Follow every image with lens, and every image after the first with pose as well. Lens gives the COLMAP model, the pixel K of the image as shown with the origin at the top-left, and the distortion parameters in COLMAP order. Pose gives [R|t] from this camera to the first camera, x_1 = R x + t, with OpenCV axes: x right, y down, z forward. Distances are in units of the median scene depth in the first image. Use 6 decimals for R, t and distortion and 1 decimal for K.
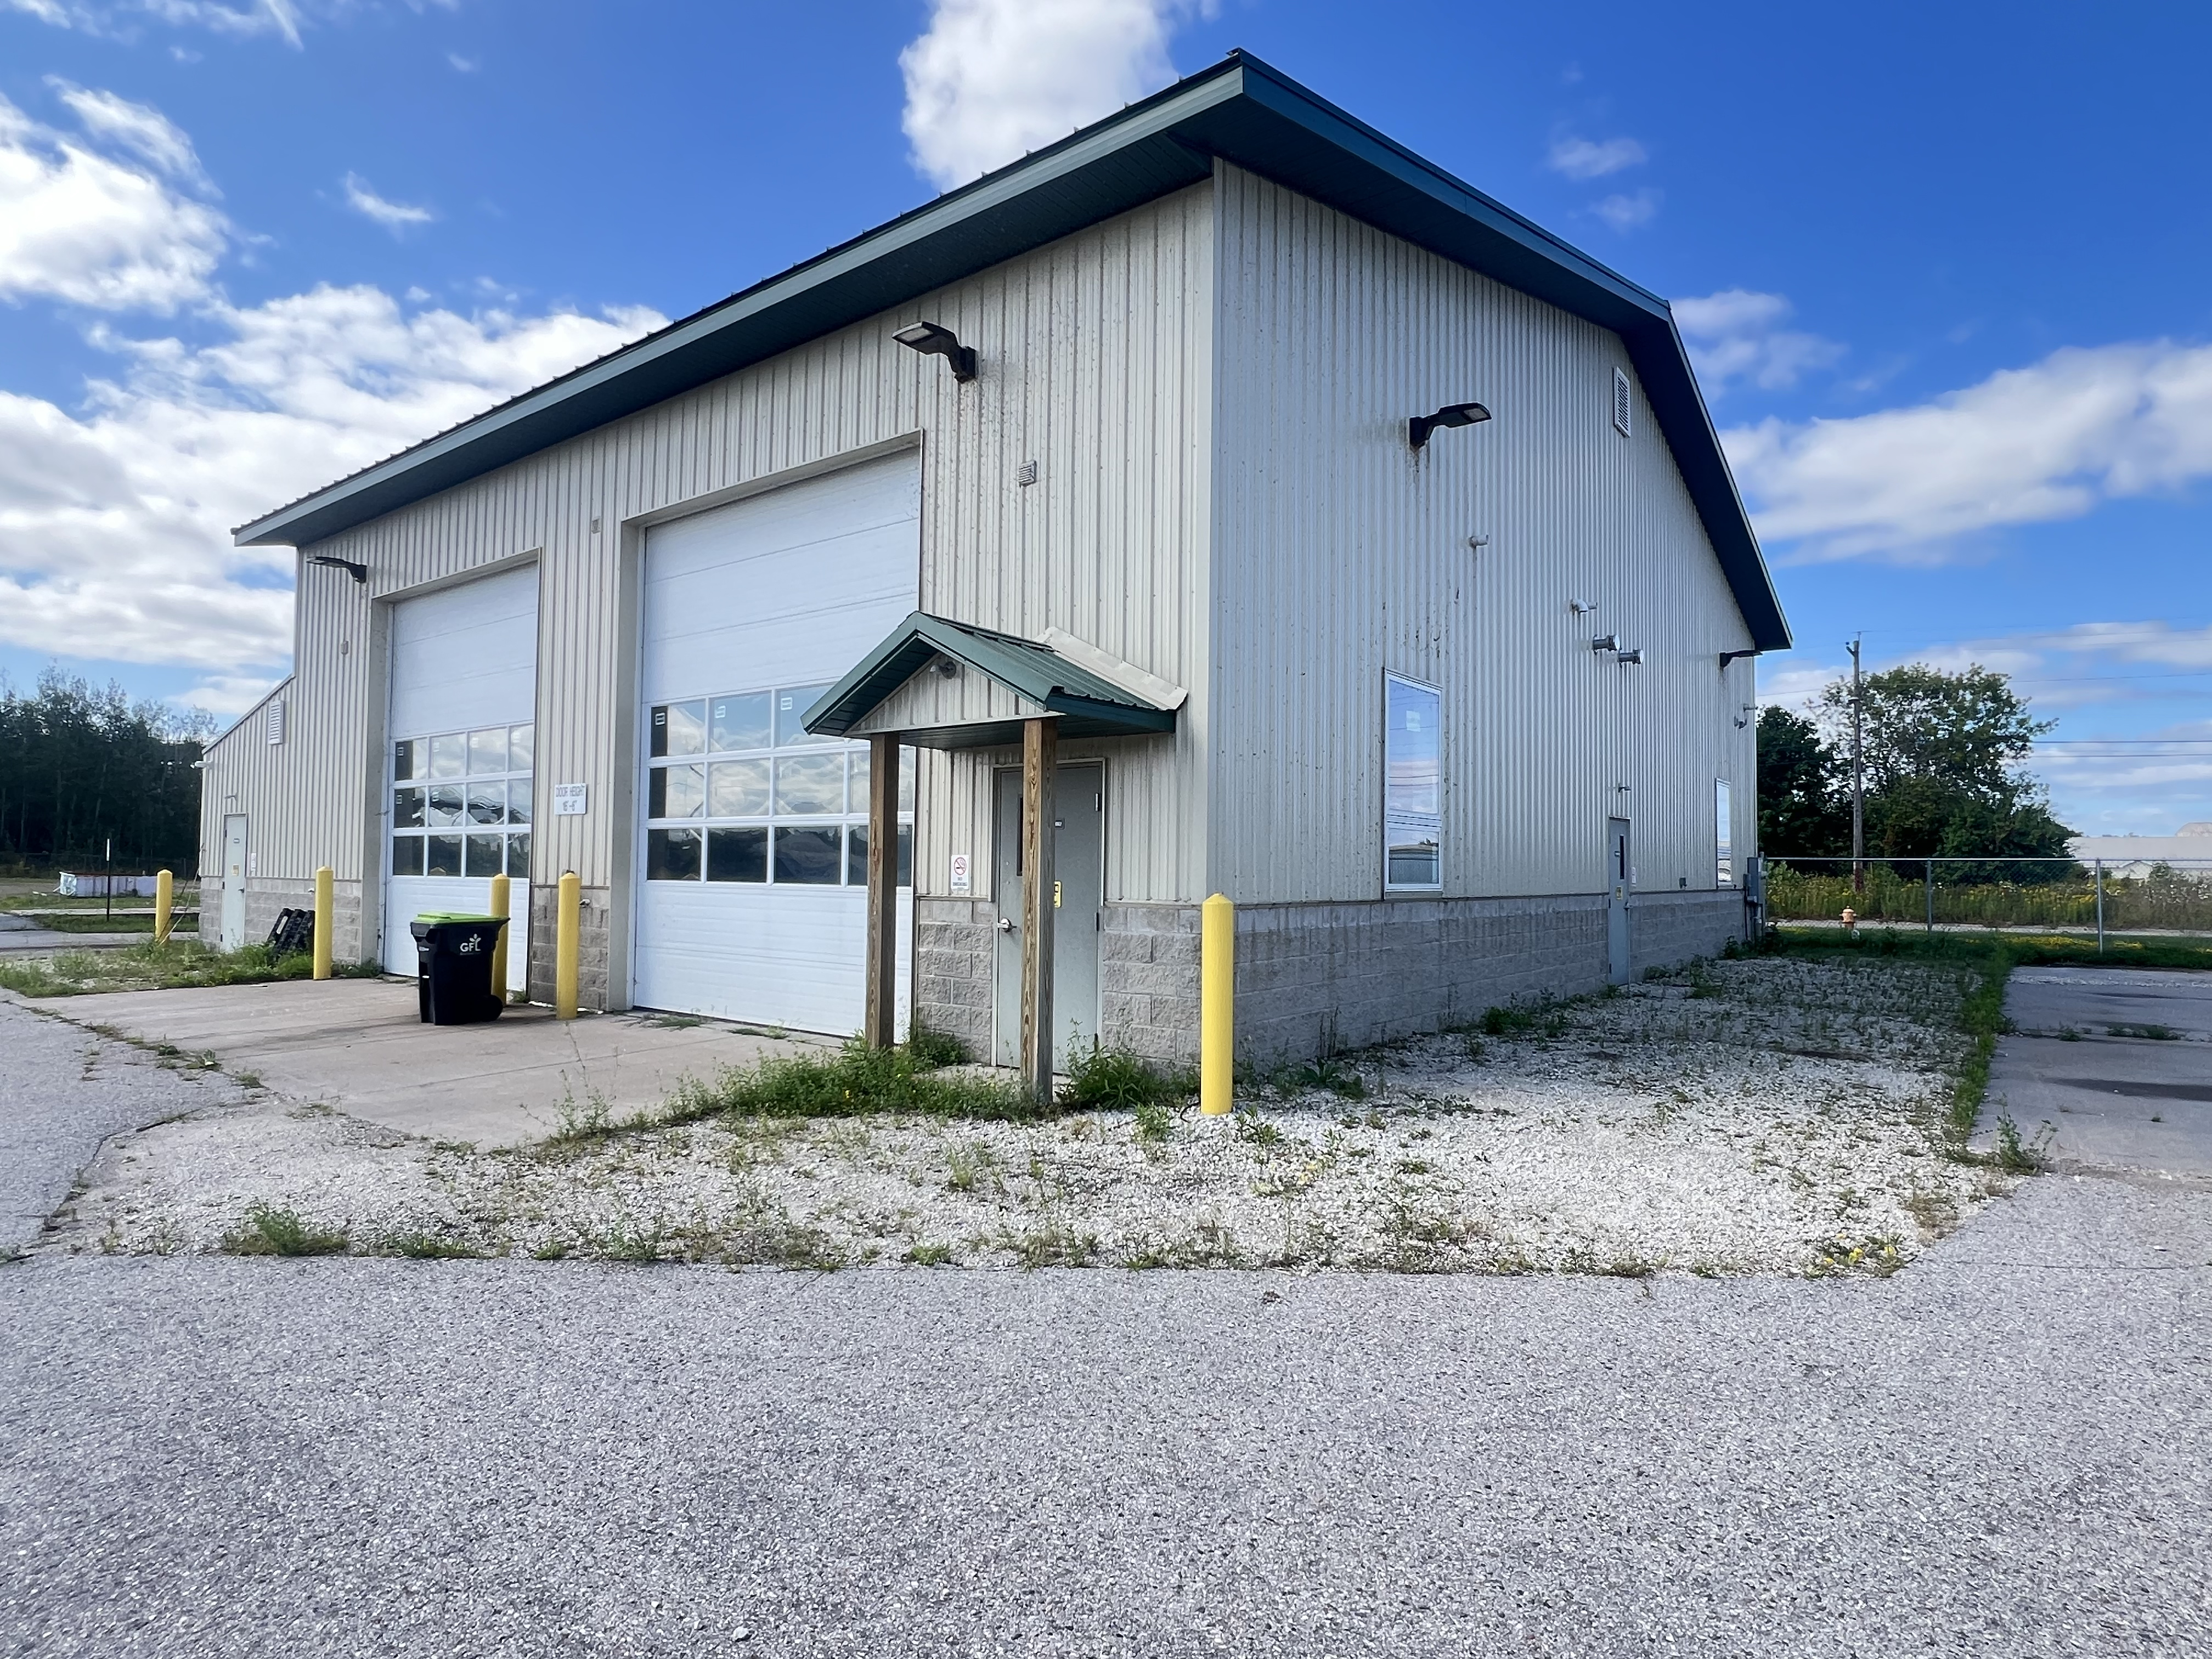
lens RADIAL K [[1189.7, 0, 1122.3], [0, 1189.7, 818.7], [0, 0, 1]] dist [-0.002828, -0.000797]
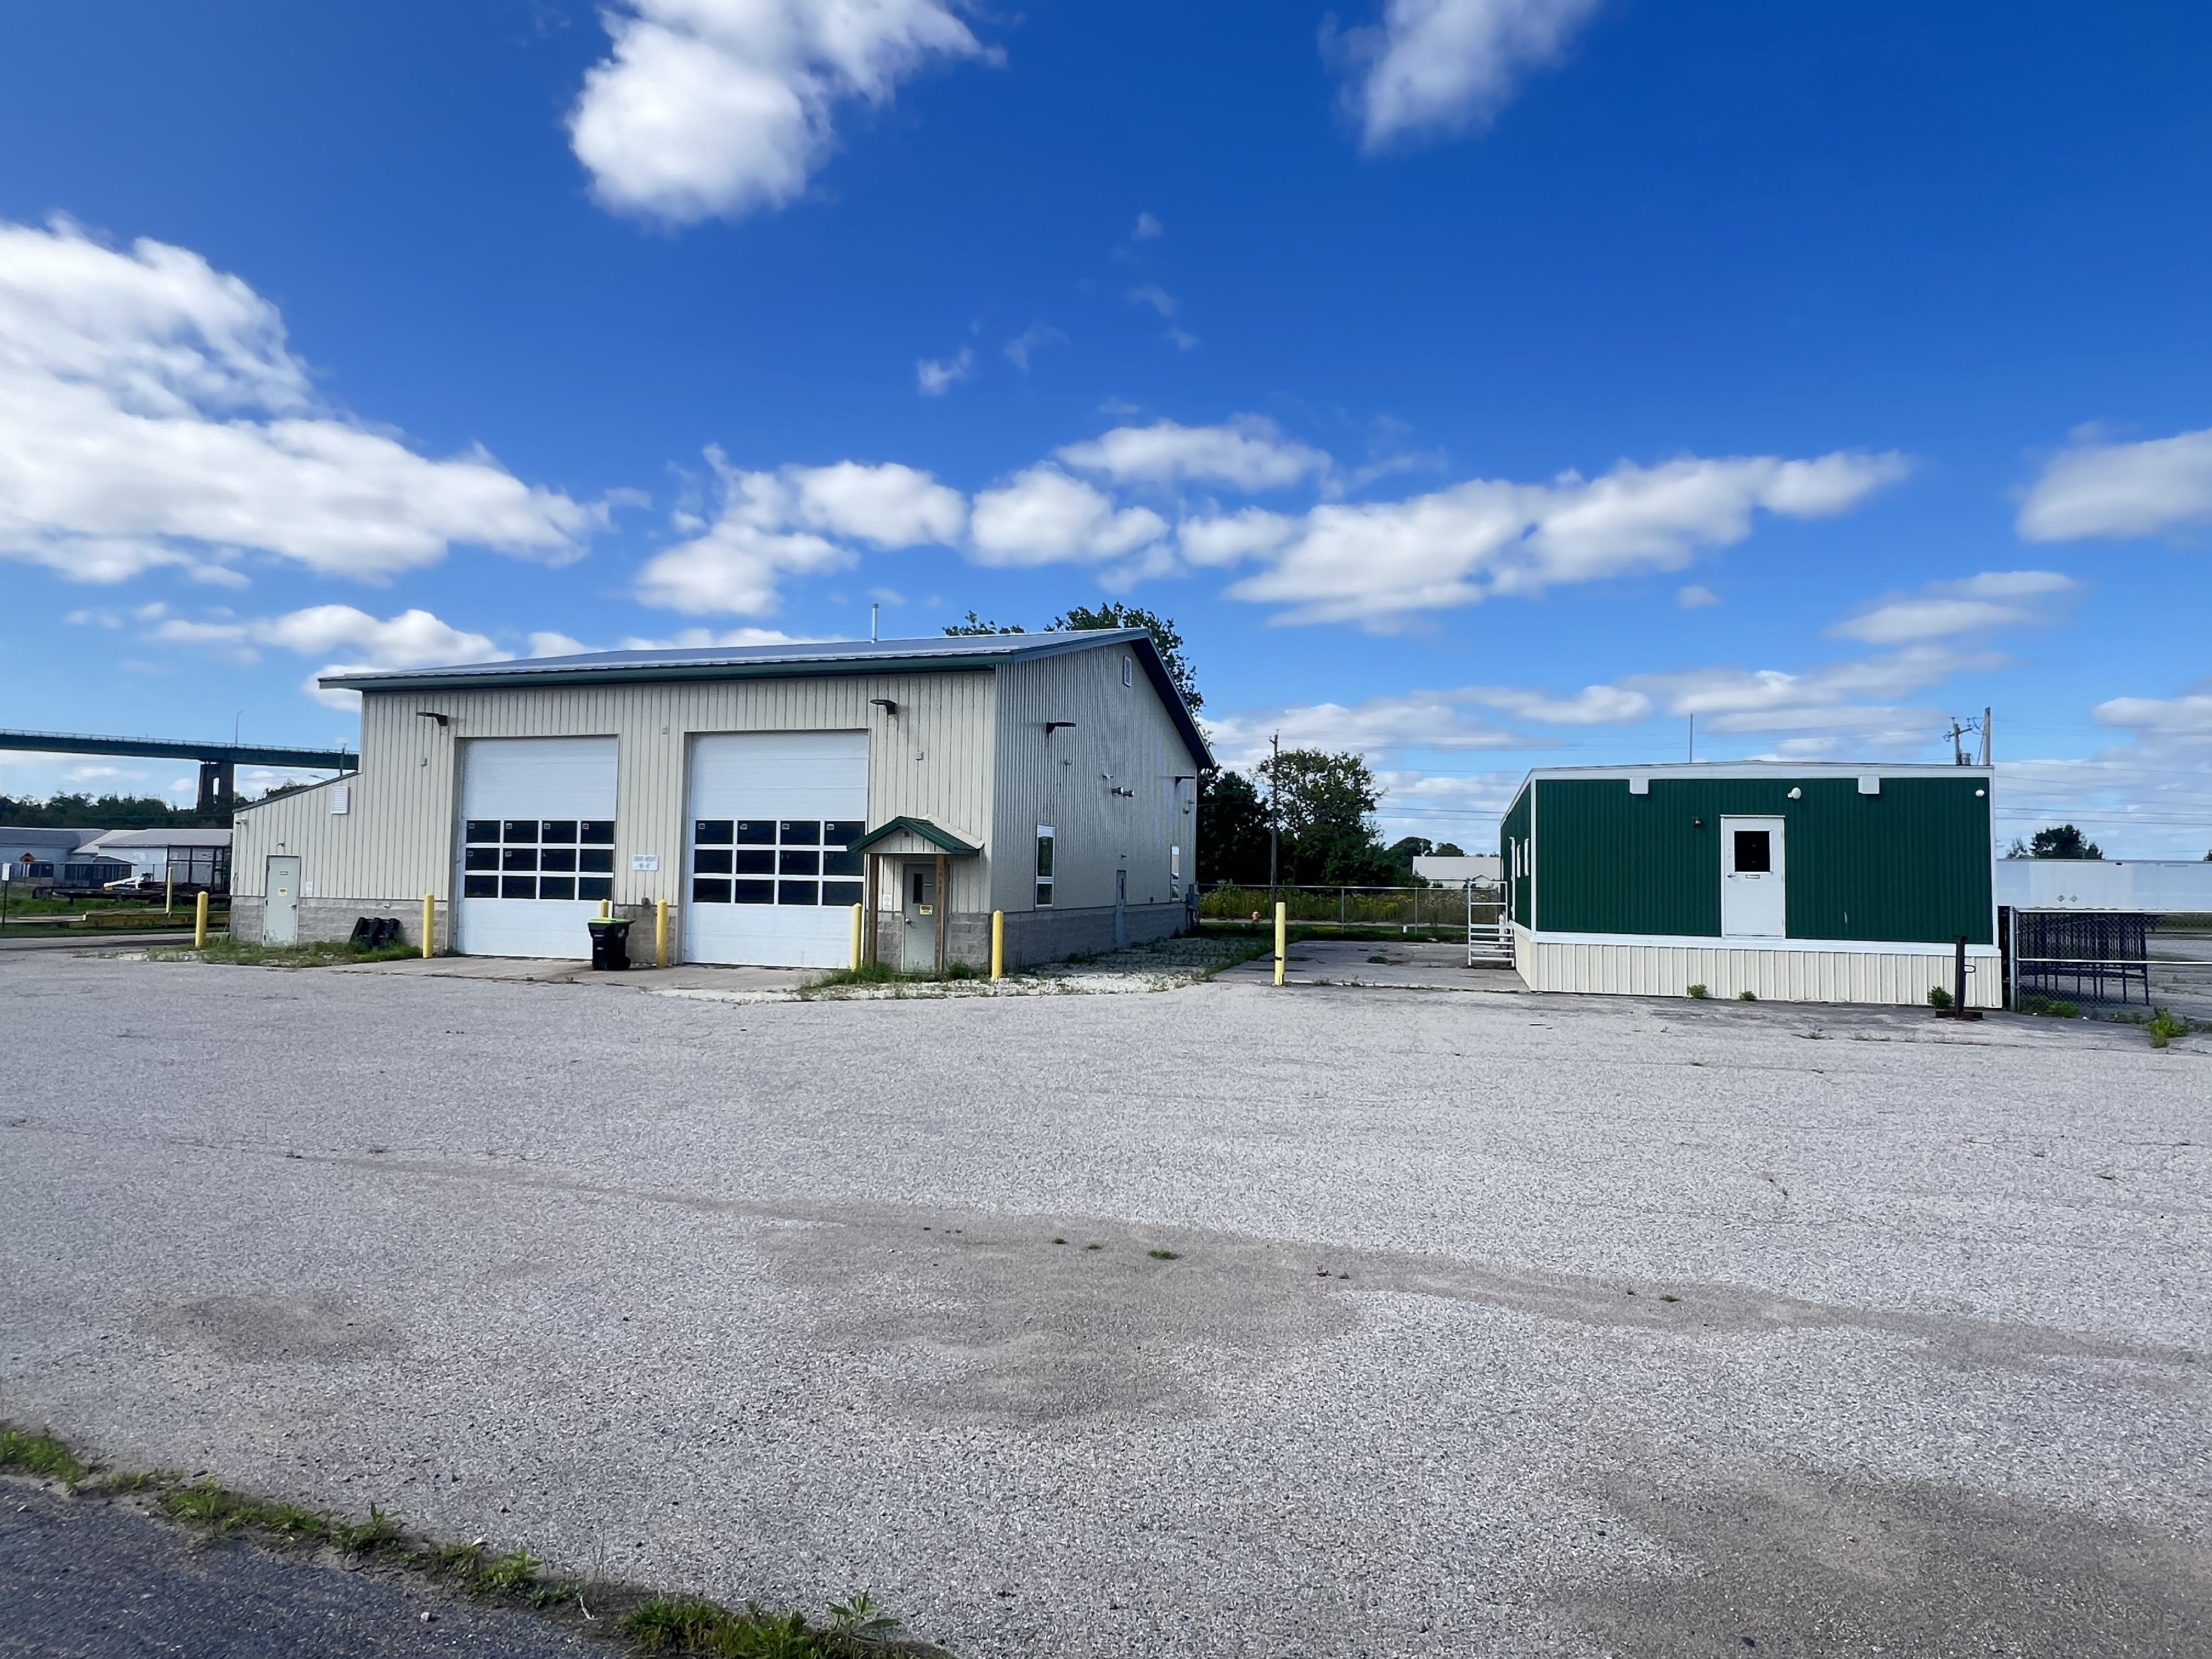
lens RADIAL K [[1189.7, 0, 1109.9], [0, 1189.7, 833.1], [0, 0, 1]] dist [-0.002828, -0.000797]
pose [[0.930667, 0.019342, 0.365355, -0.484313], [-0.023141, 0.999714, 0.006021, -0.101653], [-0.365134, -0.014059, 0.930849, -1.239665]]
